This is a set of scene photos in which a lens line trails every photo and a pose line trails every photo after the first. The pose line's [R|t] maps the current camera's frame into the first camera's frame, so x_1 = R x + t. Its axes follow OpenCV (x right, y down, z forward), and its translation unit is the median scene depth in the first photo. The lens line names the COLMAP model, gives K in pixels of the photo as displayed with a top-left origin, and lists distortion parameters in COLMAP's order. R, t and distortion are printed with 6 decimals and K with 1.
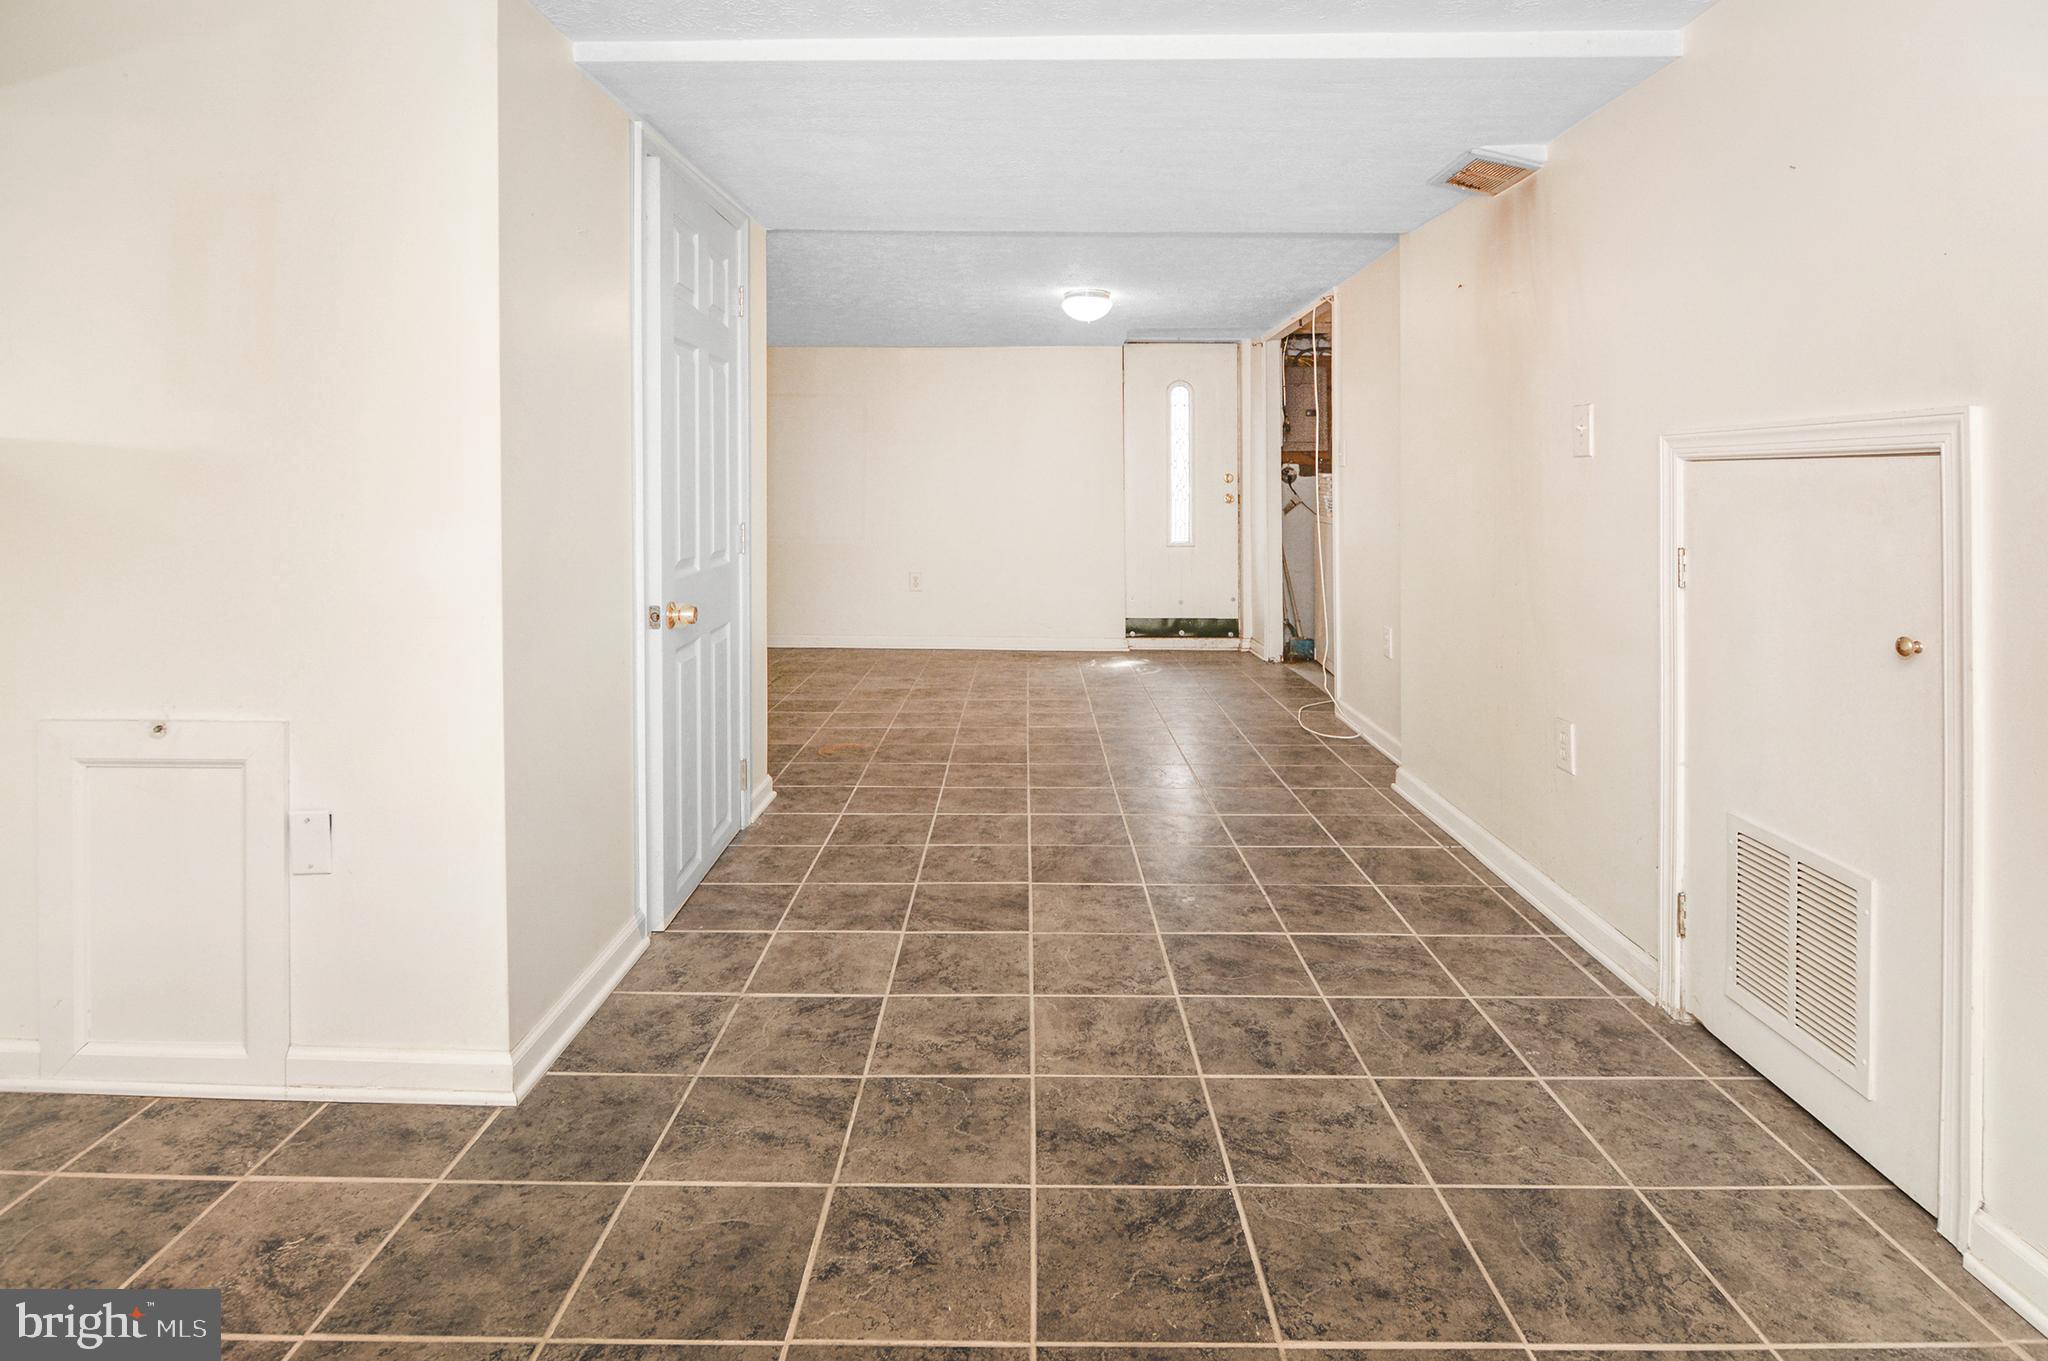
lens RADIAL K [[1052.0, 0, 993.9], [0, 1052.0, 474.3], [0, 0, 1]] dist [-0.005207, -0.006039]
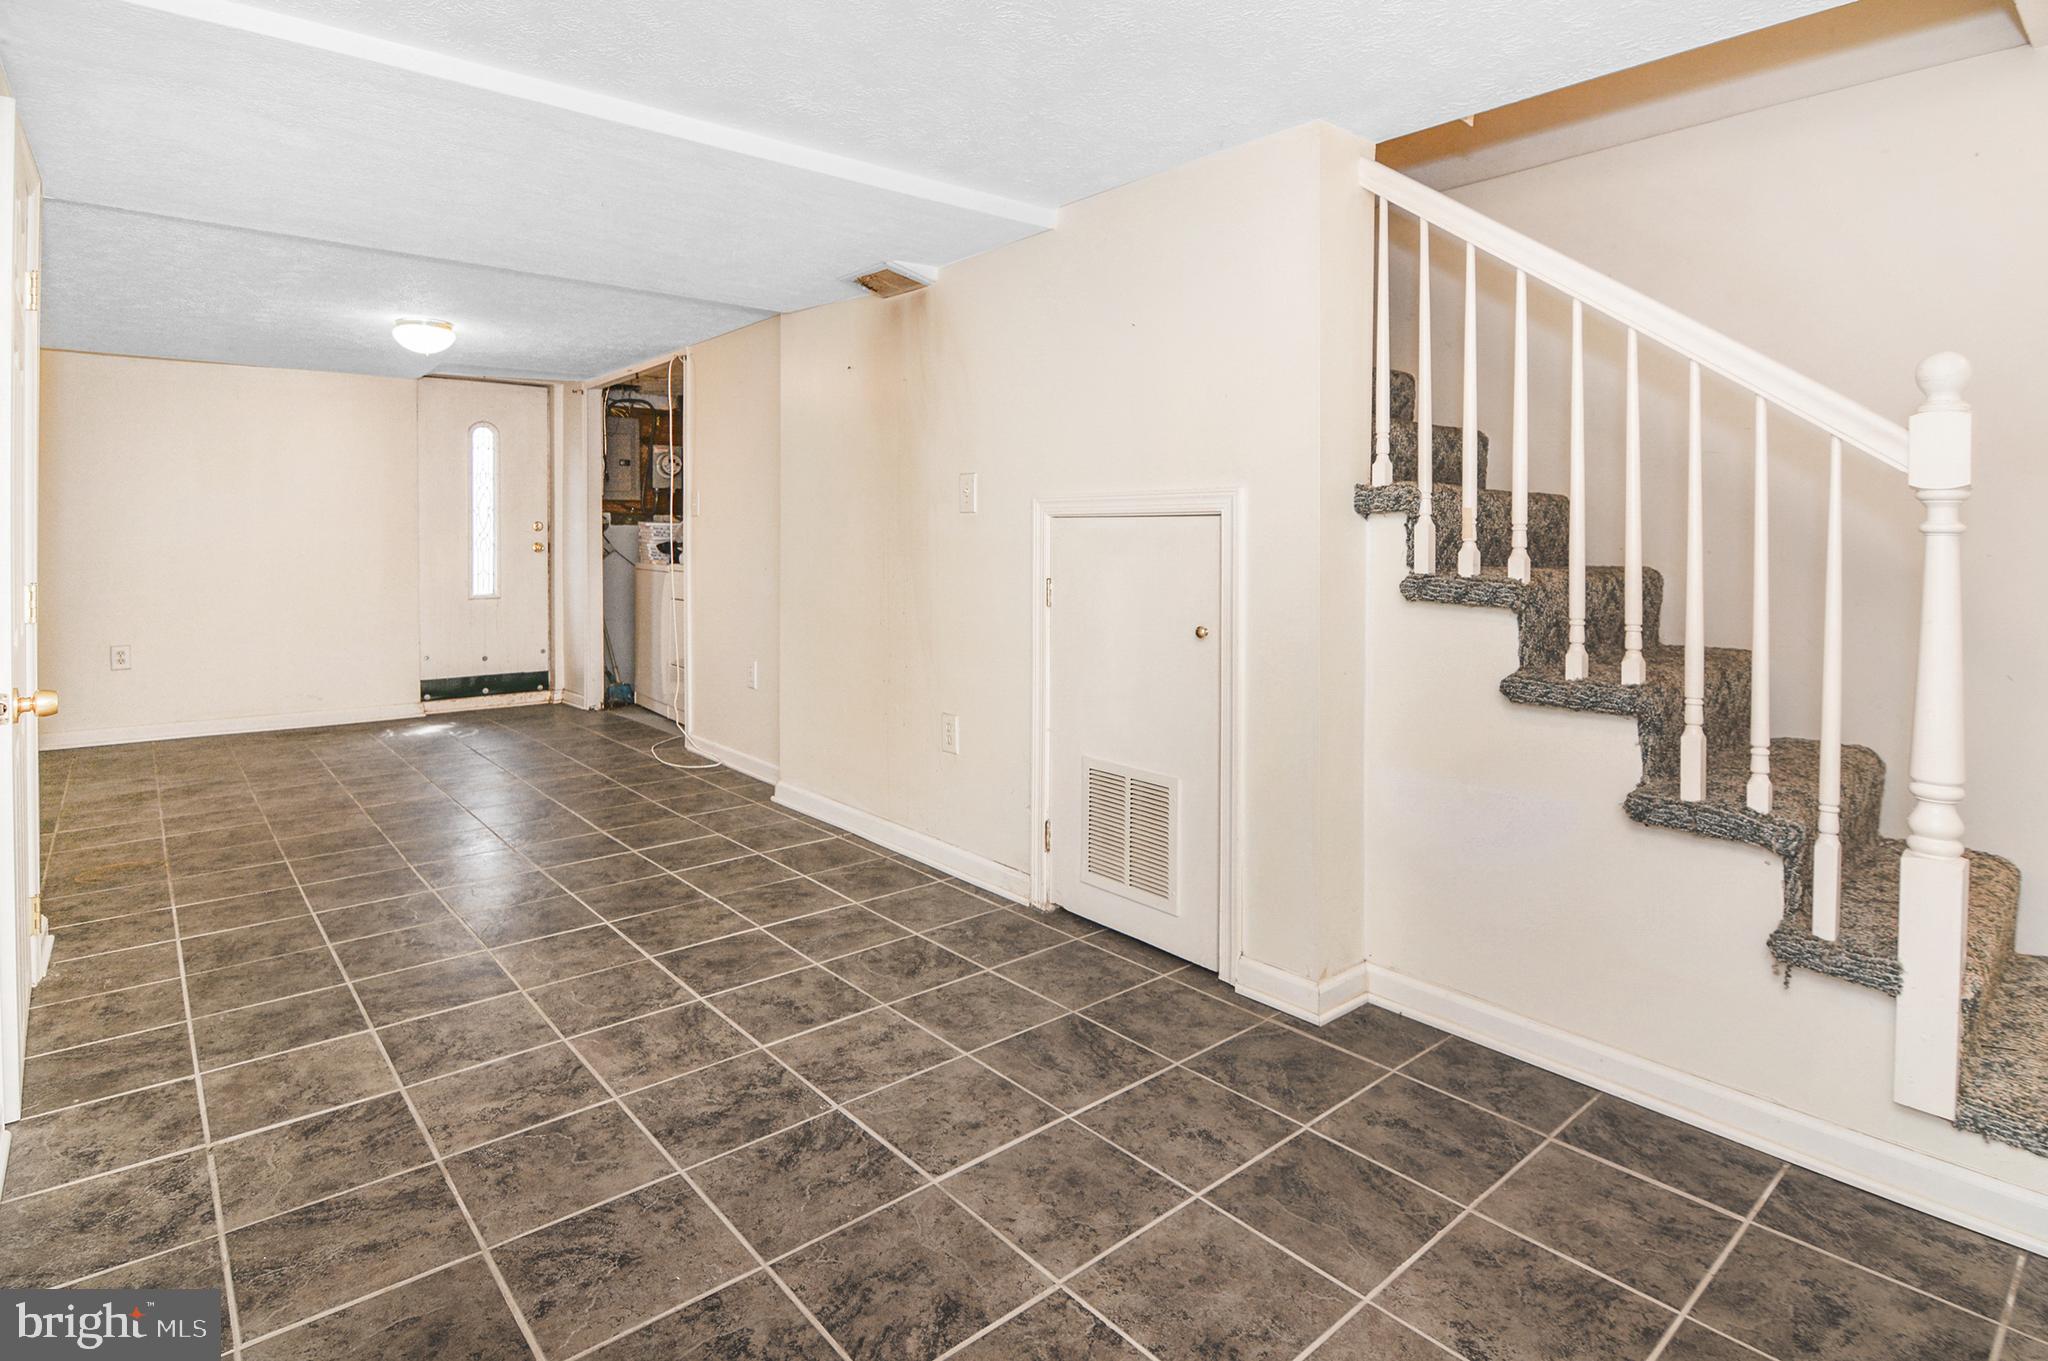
lens RADIAL K [[1052.0, 0, 1003.1], [0, 1052.0, 536.3], [0, 0, 1]] dist [-0.005207, -0.006039]
pose [[0.753876, -0.001047, 0.657016, -0.321812], [-0.007390, 0.999922, 0.010073, -0.000270], [-0.656976, -0.012449, 0.753809, -0.031760]]
